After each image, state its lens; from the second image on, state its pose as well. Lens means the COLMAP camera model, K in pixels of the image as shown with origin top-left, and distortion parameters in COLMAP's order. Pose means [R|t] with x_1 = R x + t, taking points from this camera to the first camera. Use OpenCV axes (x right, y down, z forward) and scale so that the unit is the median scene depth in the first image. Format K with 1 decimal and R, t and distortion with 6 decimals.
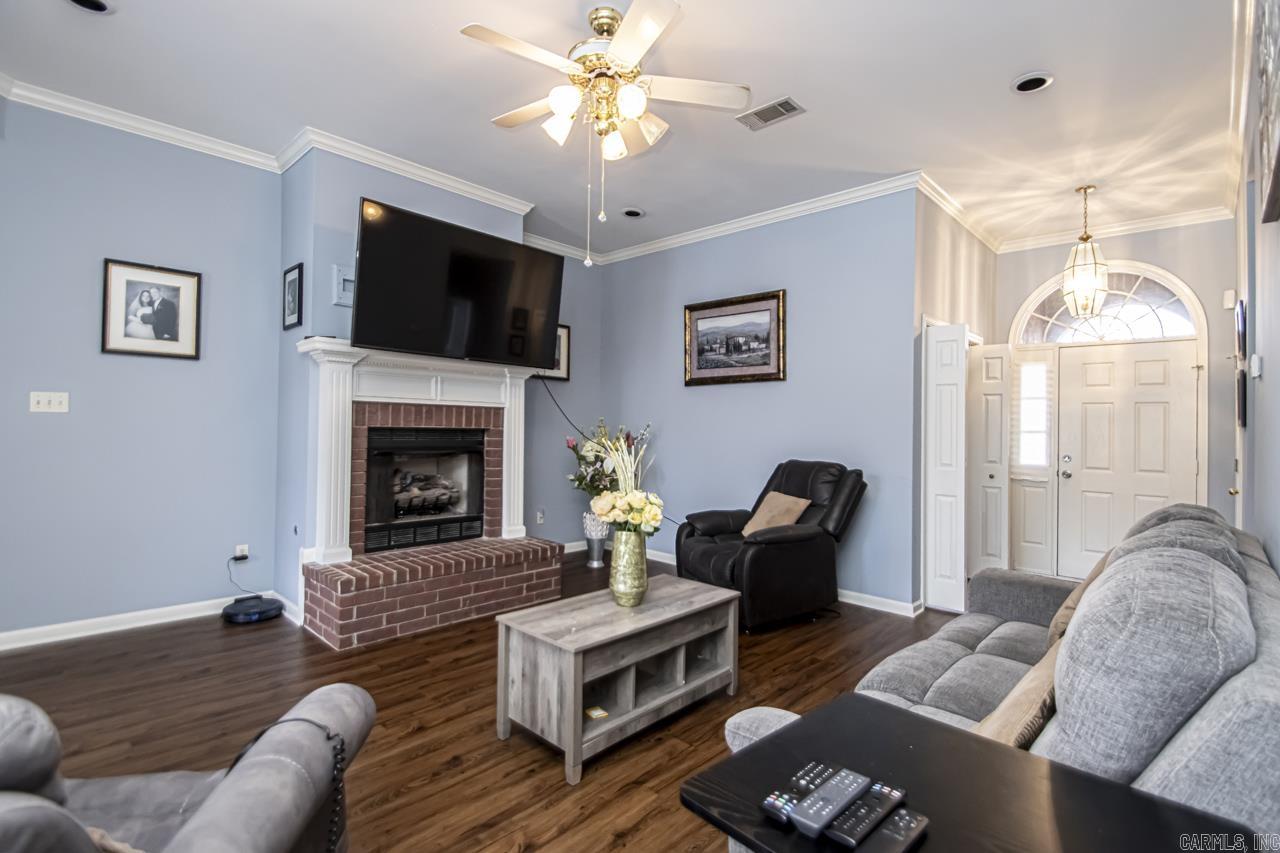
lens RADIAL K [[601.2, 0, 645.6], [0, 601.2, 431.9], [0, 0, 1]] dist [0.020268, 0.000181]
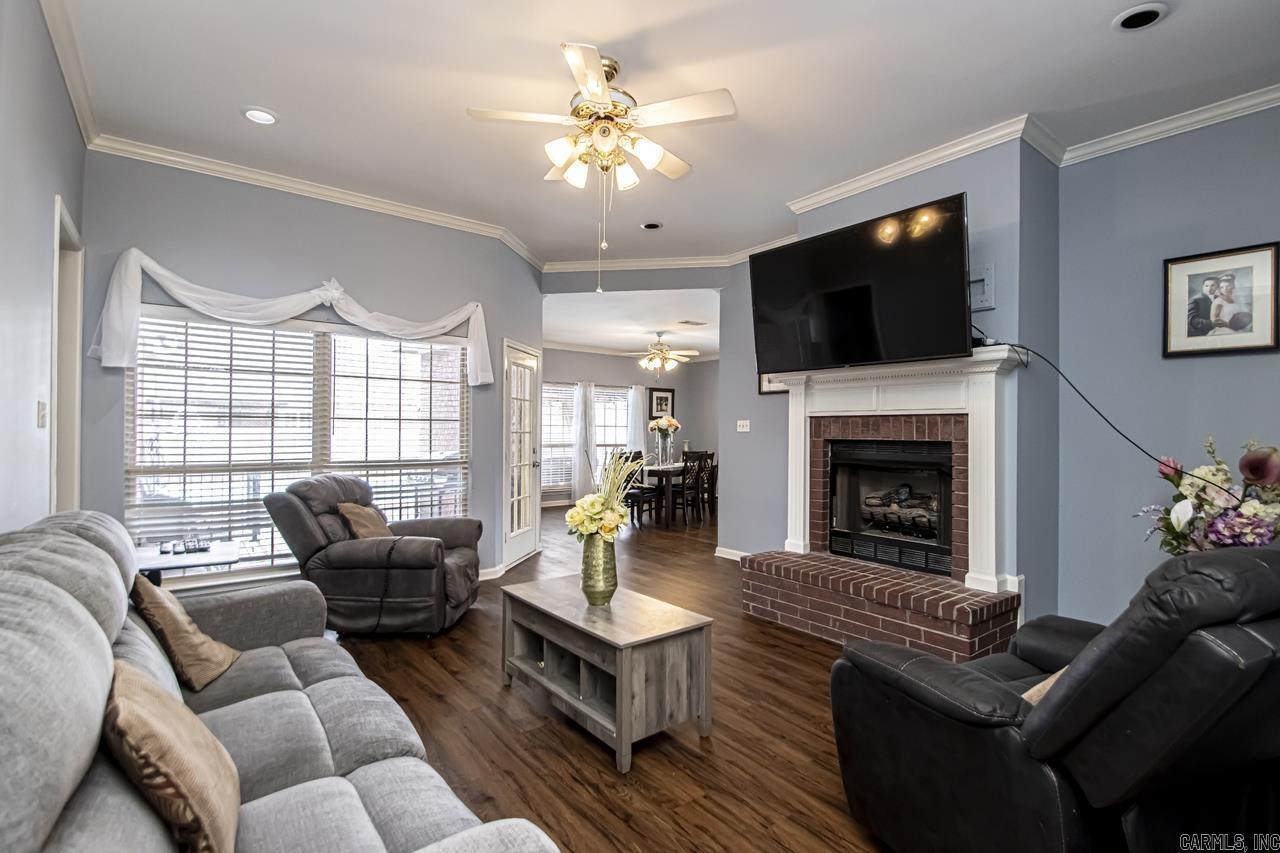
lens RADIAL K [[601.2, 0, 645.6], [0, 601.2, 431.9], [0, 0, 1]] dist [0.020268, 0.000181]
pose [[-0.153965, -0.015304, -0.987958, 0.659422], [-0.010716, 0.999847, -0.013818, -0.002662], [0.988018, 0.008459, -0.154105, 0.807767]]
